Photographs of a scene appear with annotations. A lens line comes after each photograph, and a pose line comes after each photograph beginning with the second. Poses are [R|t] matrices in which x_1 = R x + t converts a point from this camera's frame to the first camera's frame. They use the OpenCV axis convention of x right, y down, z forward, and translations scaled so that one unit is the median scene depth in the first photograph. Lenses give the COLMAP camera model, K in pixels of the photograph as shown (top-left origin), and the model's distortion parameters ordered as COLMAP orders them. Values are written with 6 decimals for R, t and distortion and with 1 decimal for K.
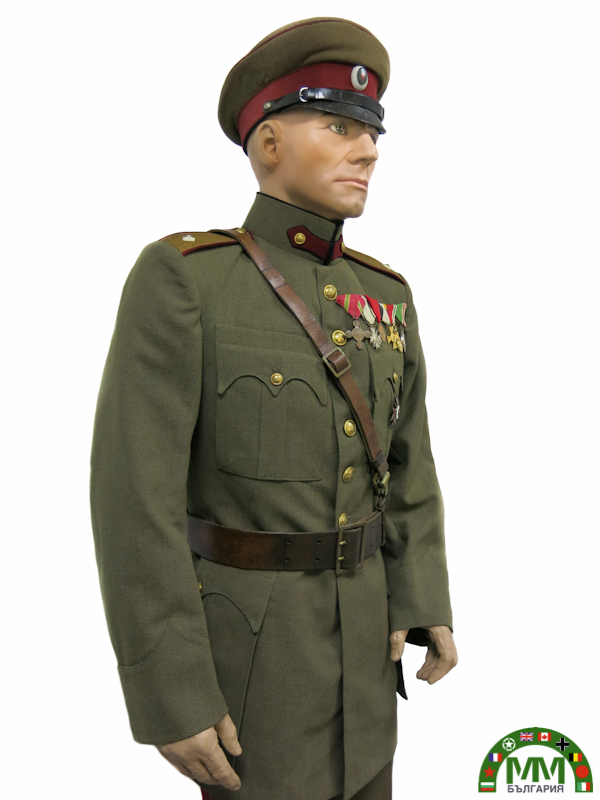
lens RADIAL K [[672.9, 0, 301.2], [0, 672.9, 387.0], [0, 0, 1]] dist [-0.052524, 0.004141]
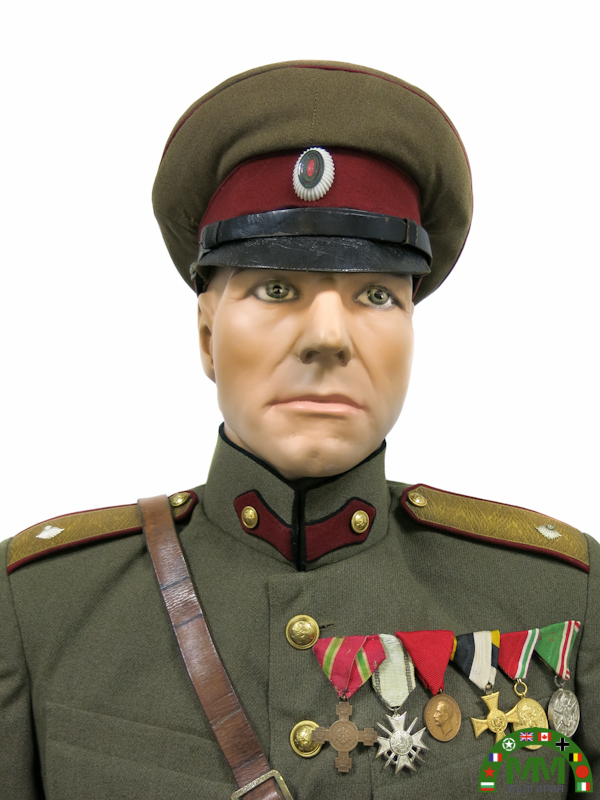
lens RADIAL K [[790.2, 0, 301.9], [0, 790.2, 443.4], [0, 0, 1]] dist [-0.062323, 0.010726]
pose [[0.775426, -0.045885, -0.629769, 0.406739], [-0.005119, 0.996867, -0.078935, -0.235160], [0.631418, 0.064432, 0.772761, 0.586214]]
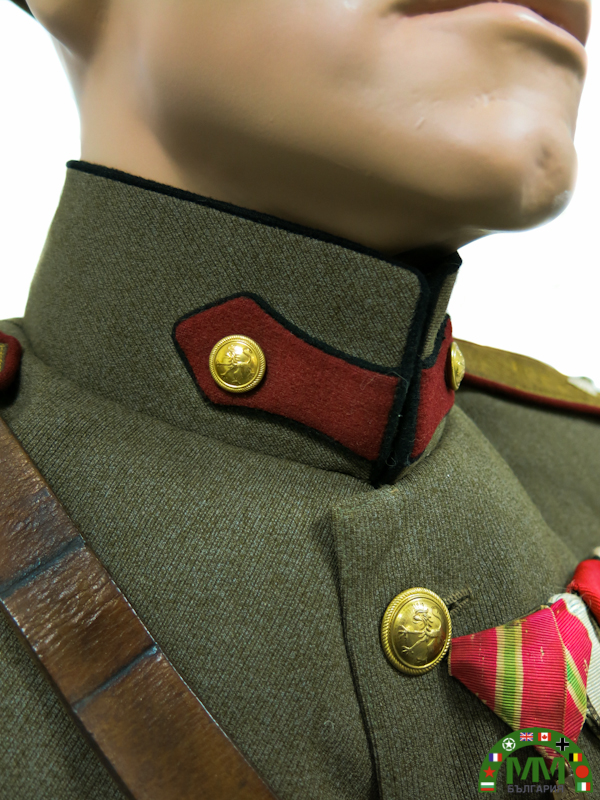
lens RADIAL K [[672.9, 0, 301.2], [0, 672.9, 387.0], [0, 0, 1]] dist [-0.052524, 0.004141]
pose [[0.991073, -0.075613, -0.109803, 0.037699], [0.071279, 0.996534, -0.042878, -0.209738], [0.112664, 0.034669, 0.993028, 0.832187]]
